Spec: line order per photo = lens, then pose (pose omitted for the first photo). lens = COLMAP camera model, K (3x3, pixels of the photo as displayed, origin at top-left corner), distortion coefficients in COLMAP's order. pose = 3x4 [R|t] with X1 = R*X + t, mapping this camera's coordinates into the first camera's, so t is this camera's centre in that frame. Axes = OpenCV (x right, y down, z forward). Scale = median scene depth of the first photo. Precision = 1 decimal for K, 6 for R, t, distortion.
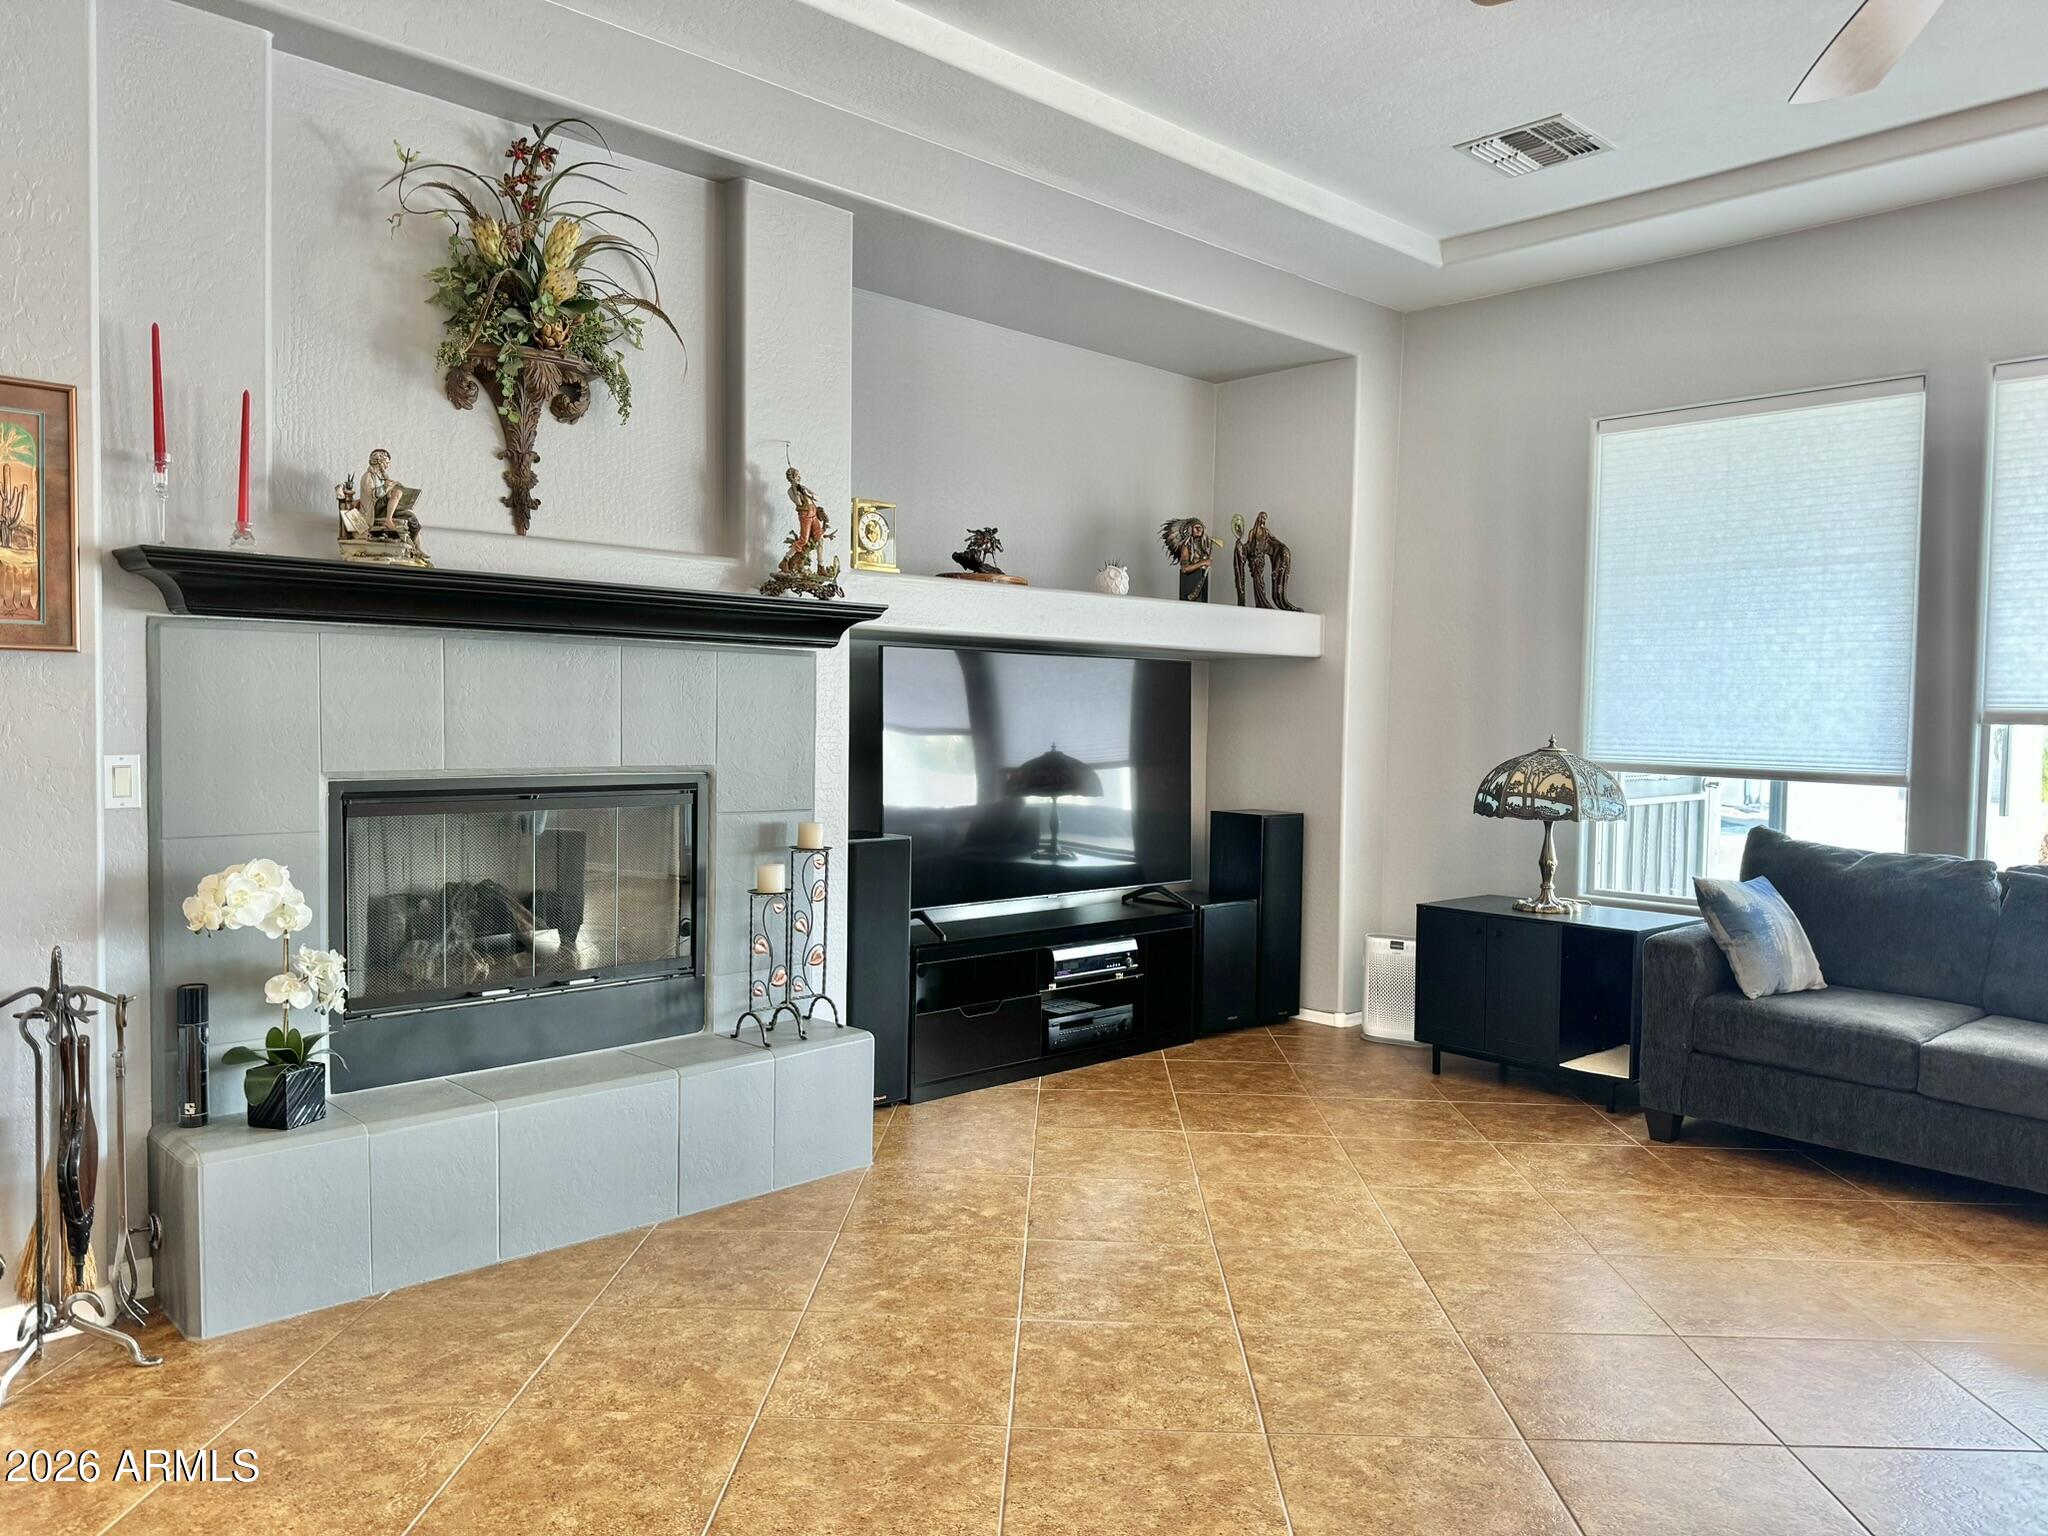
lens RADIAL K [[1442.9, 0, 1024.0], [0, 1442.9, 768.0], [0, 0, 1]] dist [0.010516, -0.032023]
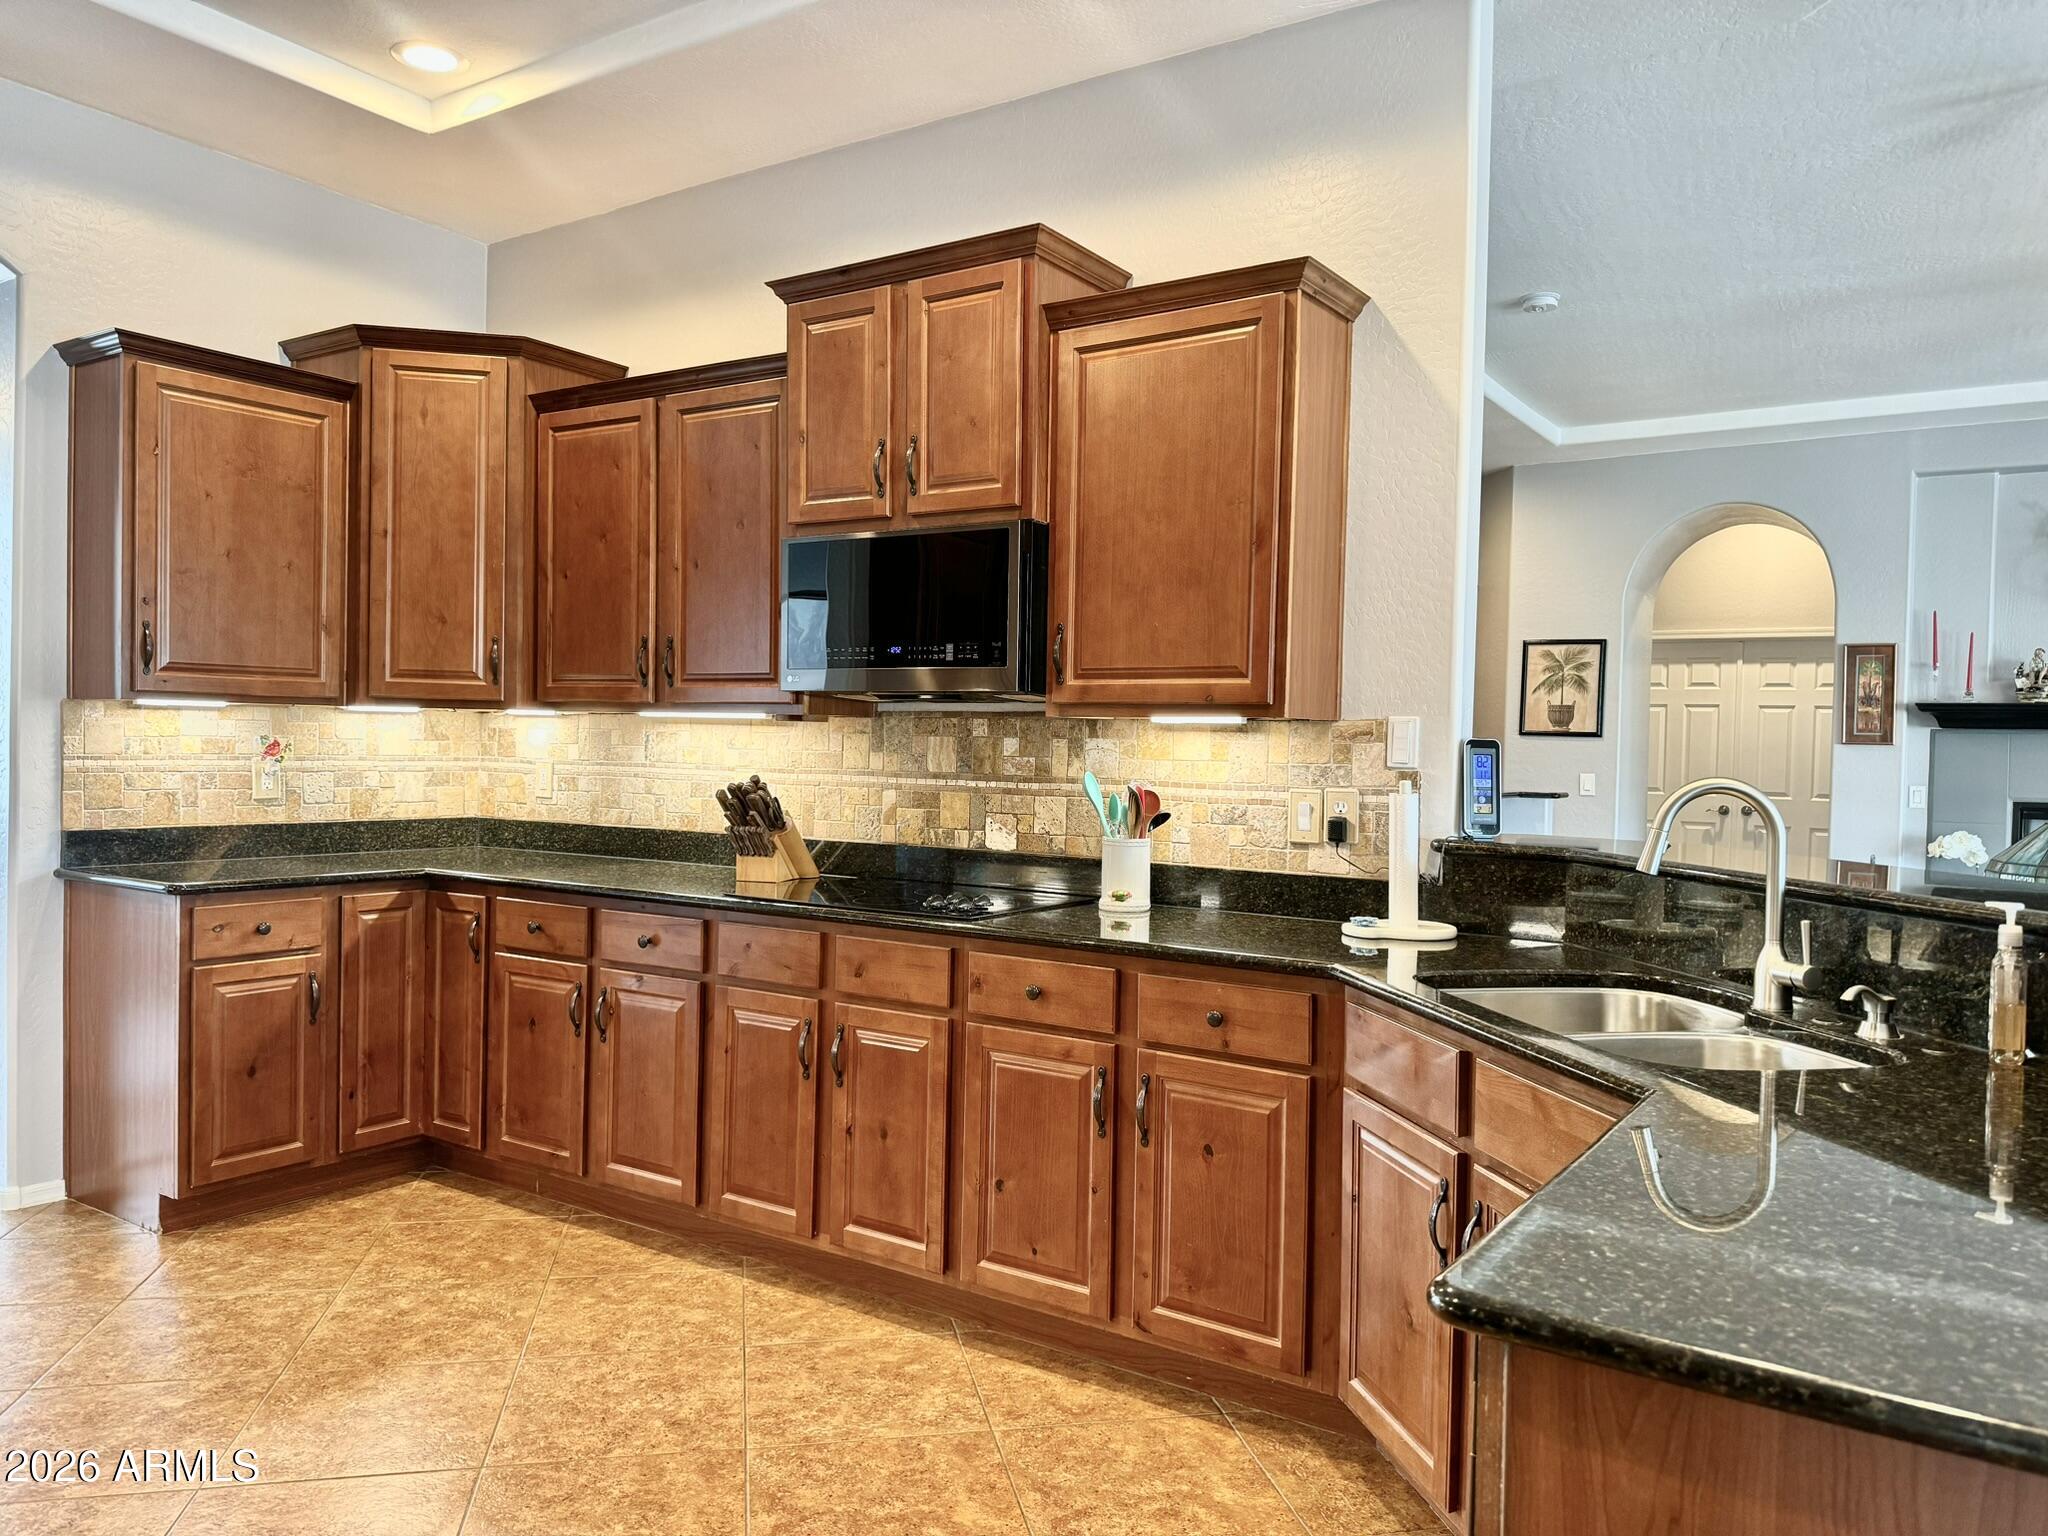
lens RADIAL K [[1465.4, 0, 1029.6], [0, 1465.4, 773.4], [0, 0, 1]] dist [0.130992, -0.170892]
pose [[0.220120, 0.005964, -0.975455, 1.537047], [-0.058694, 0.998250, -0.007141, 0.076719], [0.973705, 0.058825, 0.220085, -1.040103]]
